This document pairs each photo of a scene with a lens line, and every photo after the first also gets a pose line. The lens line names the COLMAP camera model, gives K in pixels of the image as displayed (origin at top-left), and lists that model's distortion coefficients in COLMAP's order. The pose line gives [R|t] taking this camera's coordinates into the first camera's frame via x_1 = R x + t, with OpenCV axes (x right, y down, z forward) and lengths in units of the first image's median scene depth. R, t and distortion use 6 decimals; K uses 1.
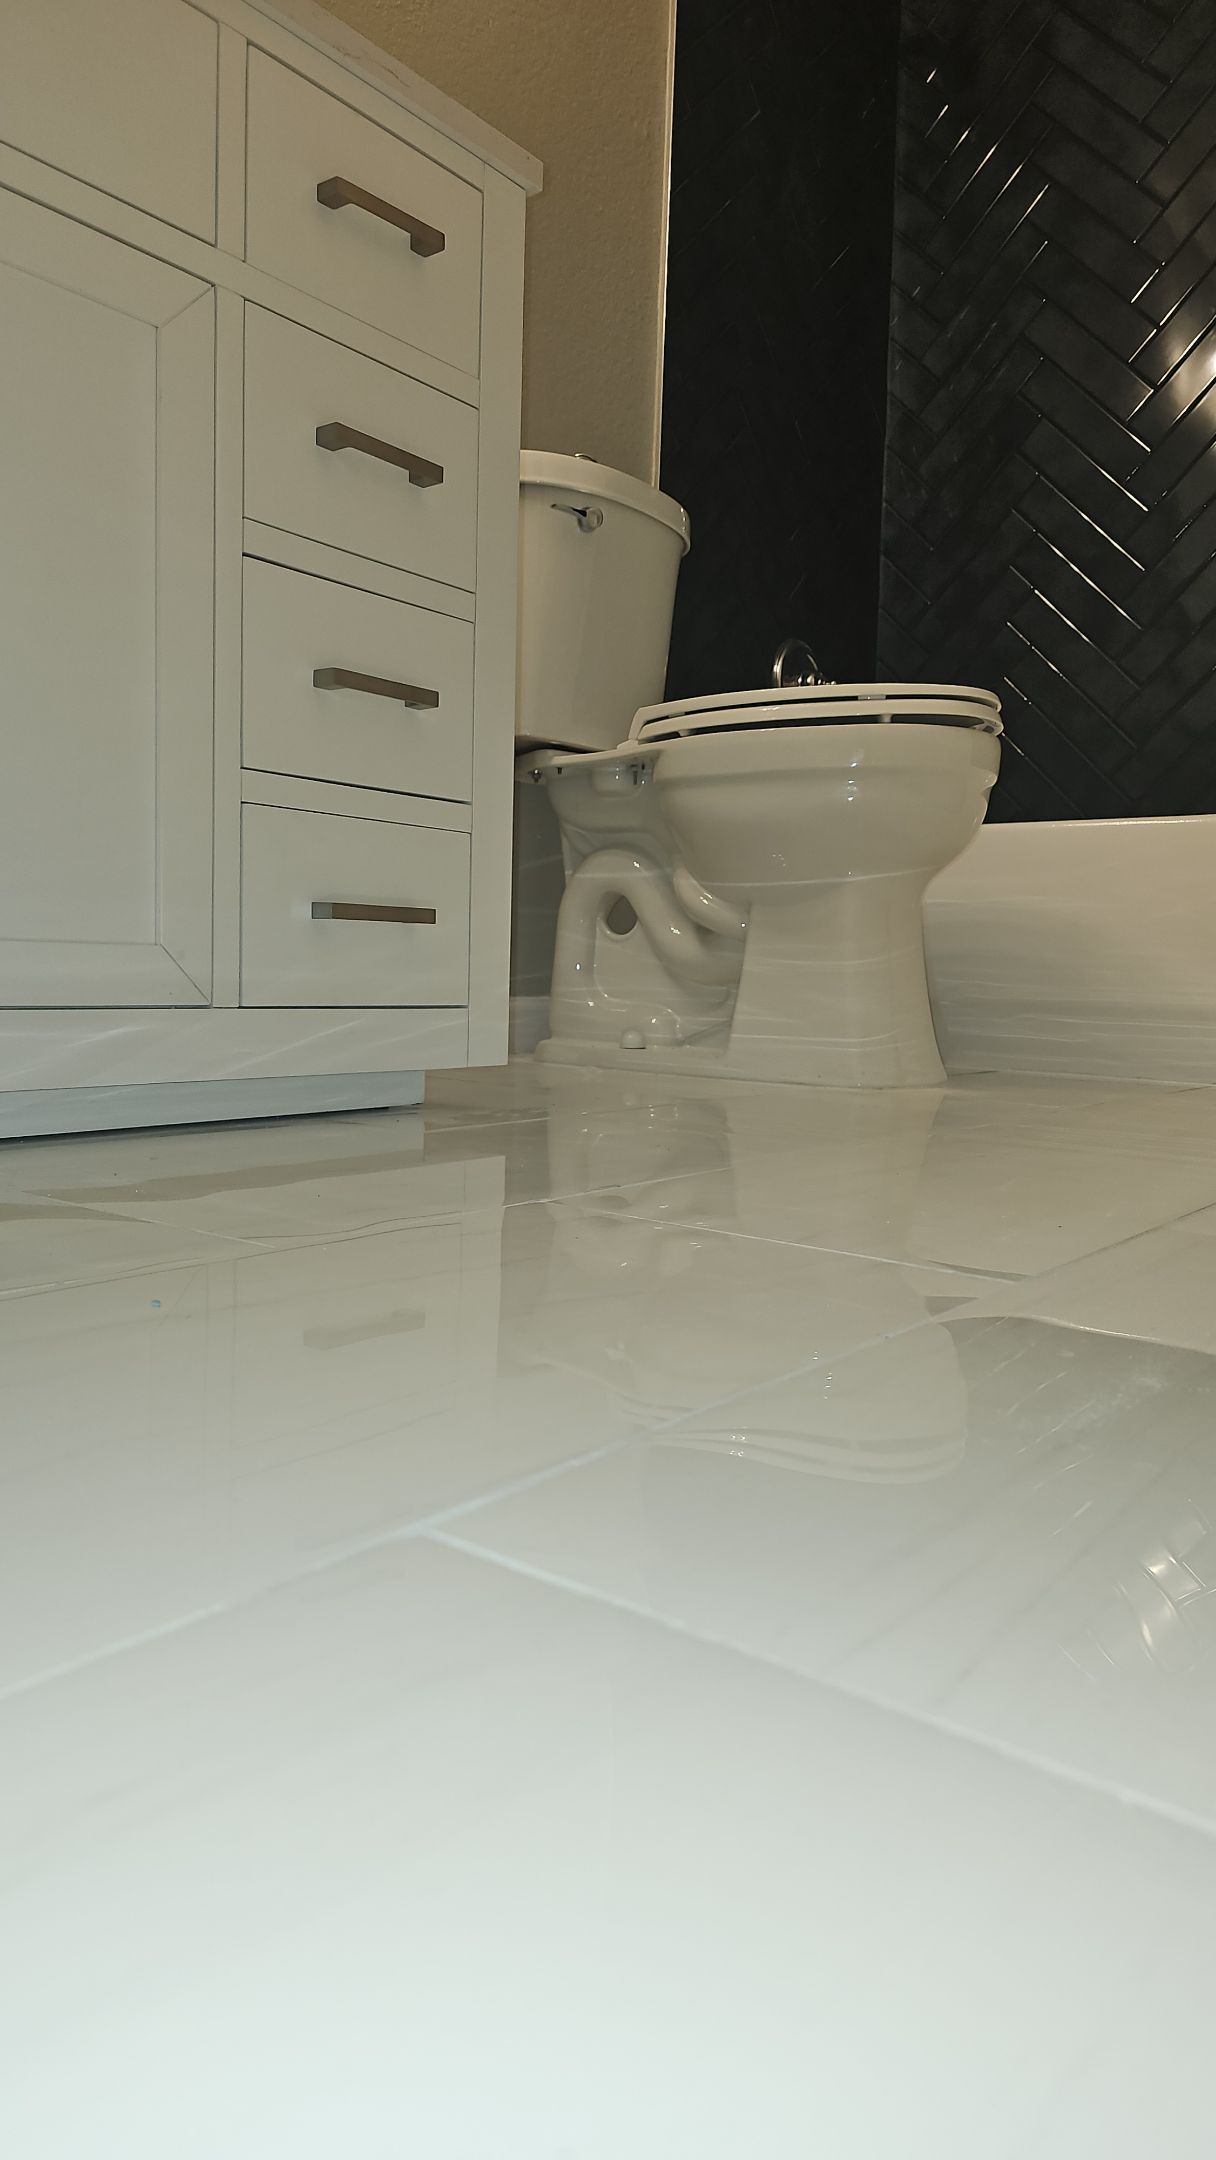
lens RADIAL K [[1411.9, 0, 600.1], [0, 1411.9, 1077.1], [0, 0, 1]] dist [0.070449, -0.061828]
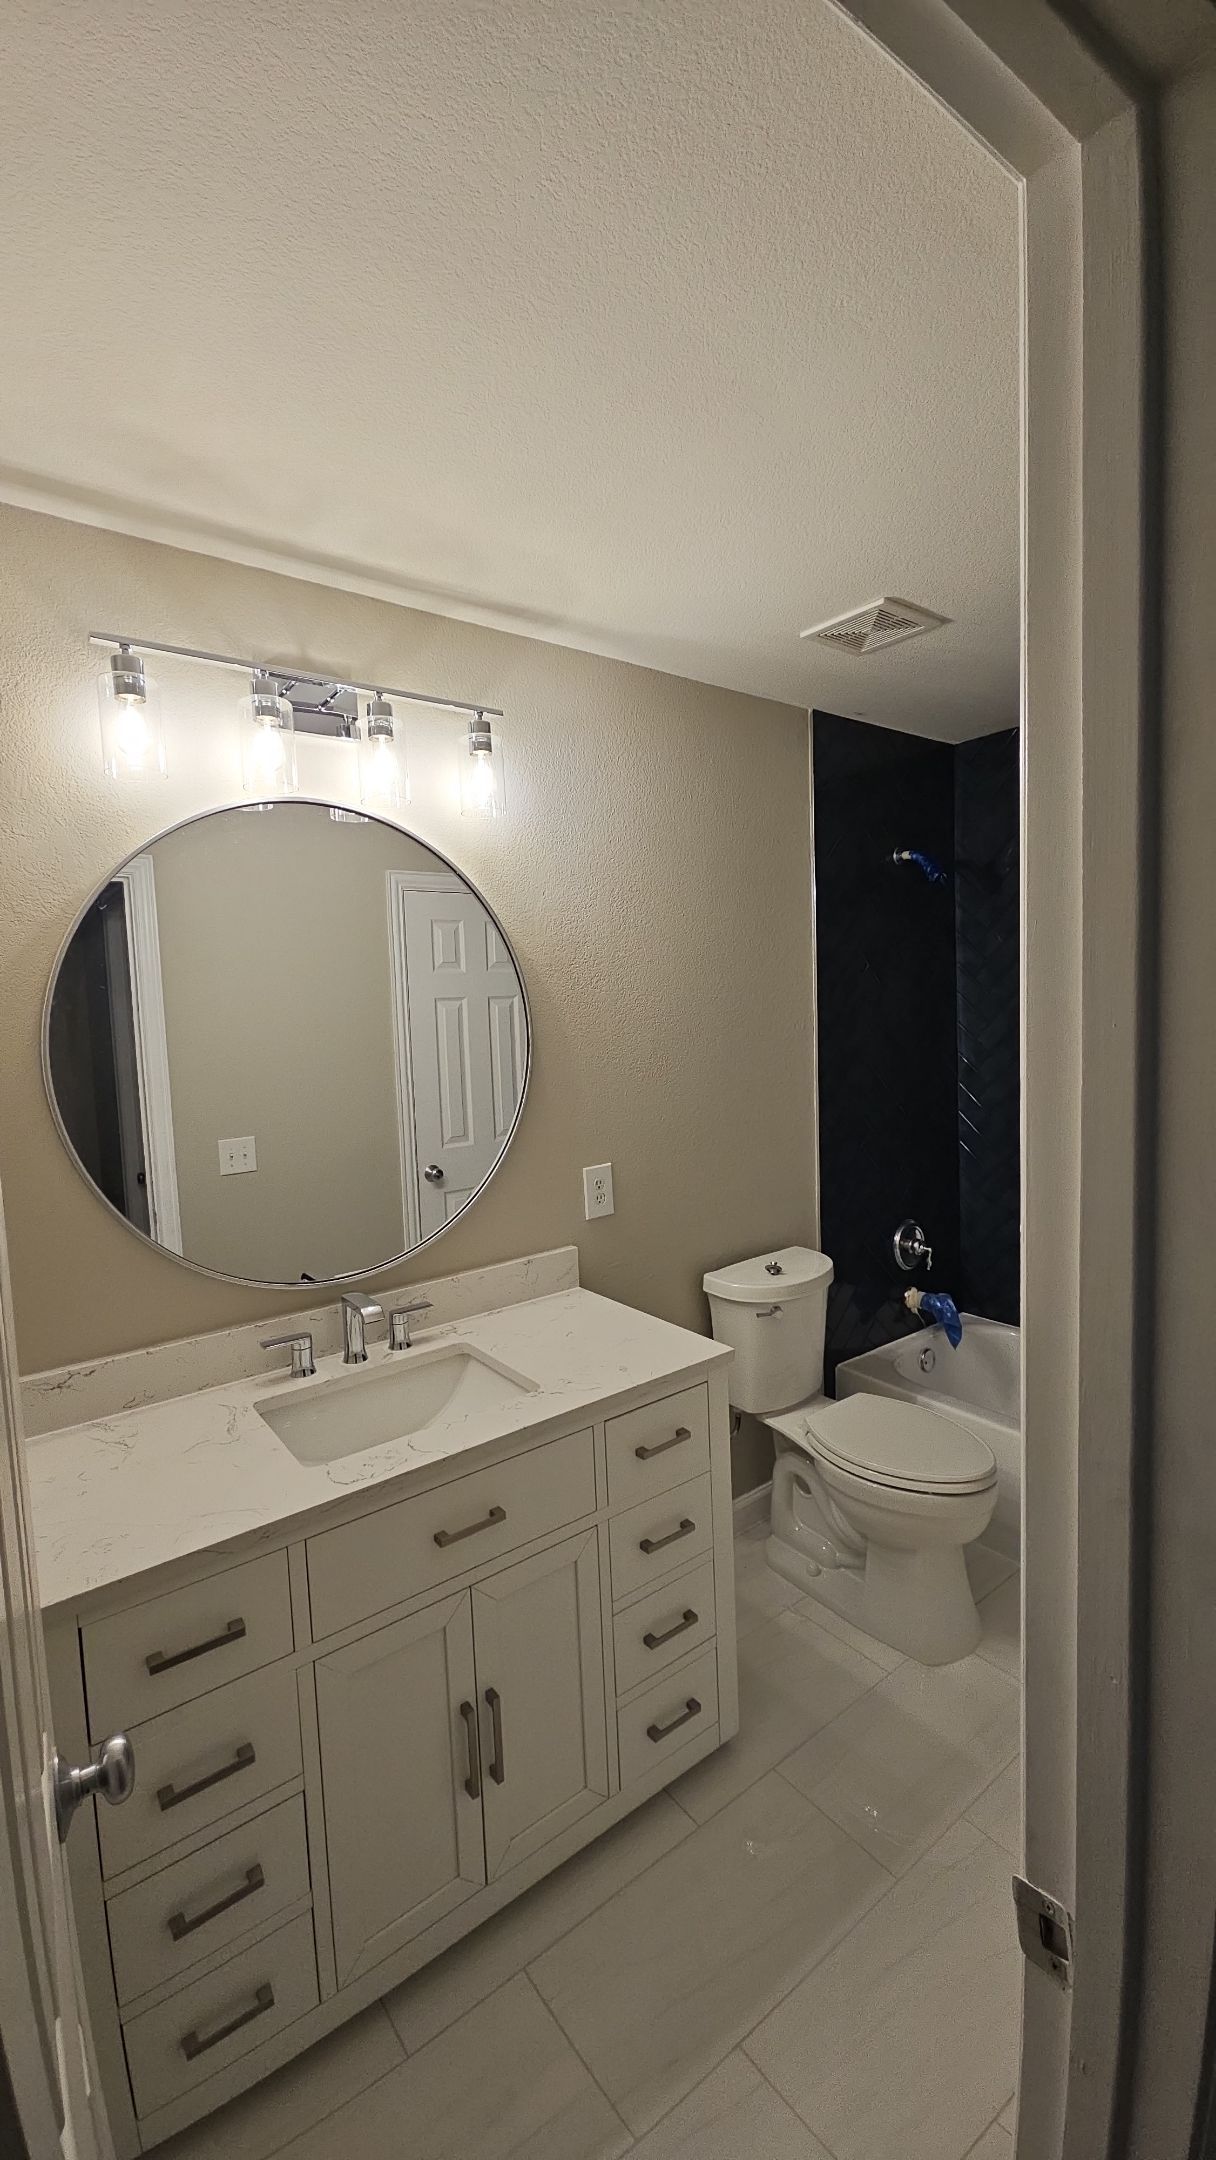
lens RADIAL K [[878.1, 0, 608.0], [0, 878.1, 1080.0], [0, 0, 1]] dist [0.009043, -0.007747]
pose [[0.965729, -0.046224, -0.255403, 0.087628], [0.047426, 0.998874, -0.001453, -0.677456], [0.255183, -0.010710, 0.966834, -0.227722]]
